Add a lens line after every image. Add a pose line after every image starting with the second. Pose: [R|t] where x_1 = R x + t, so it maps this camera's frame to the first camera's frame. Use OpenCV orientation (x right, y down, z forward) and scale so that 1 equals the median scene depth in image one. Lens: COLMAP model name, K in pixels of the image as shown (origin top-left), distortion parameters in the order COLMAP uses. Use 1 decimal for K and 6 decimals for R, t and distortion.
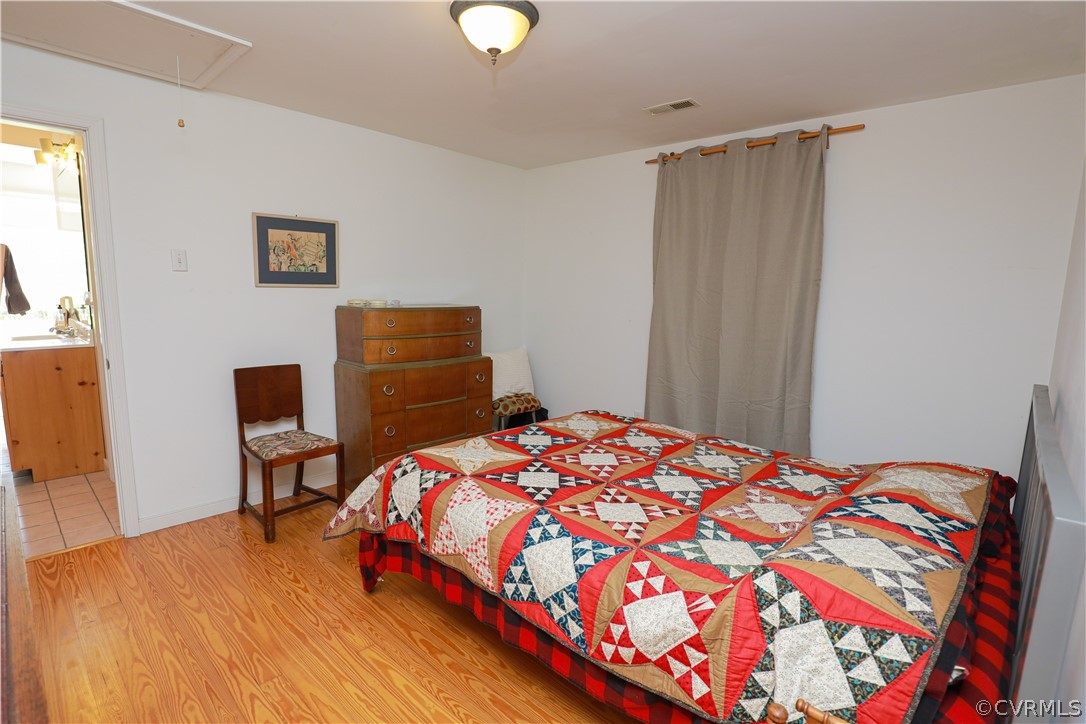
lens RADIAL K [[517.9, 0, 543.0], [0, 517.9, 362.0], [0, 0, 1]] dist [-0.002792, -0.000270]
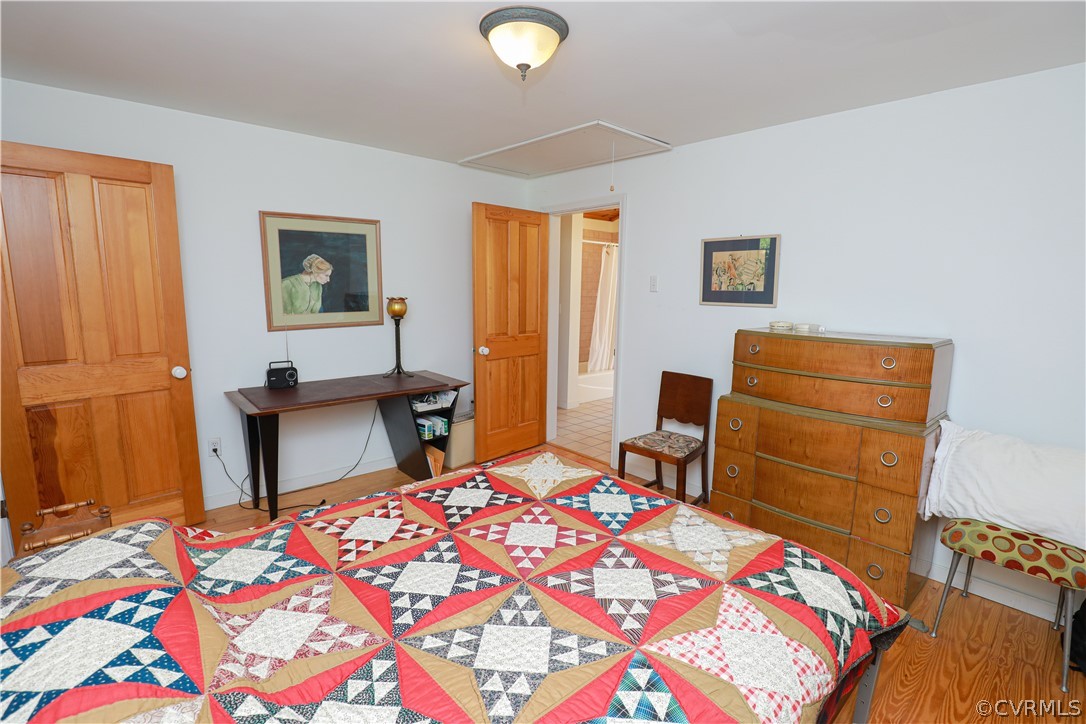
lens RADIAL K [[510.7, 0, 543.0], [0, 510.7, 362.0], [0, 0, 1]] dist [-0.023700, 0.000374]
pose [[-0.084265, 0.119227, -0.989285, 0.662873], [-0.163486, 0.977708, 0.131757, -0.127244], [0.982940, 0.172837, -0.062895, 0.846374]]
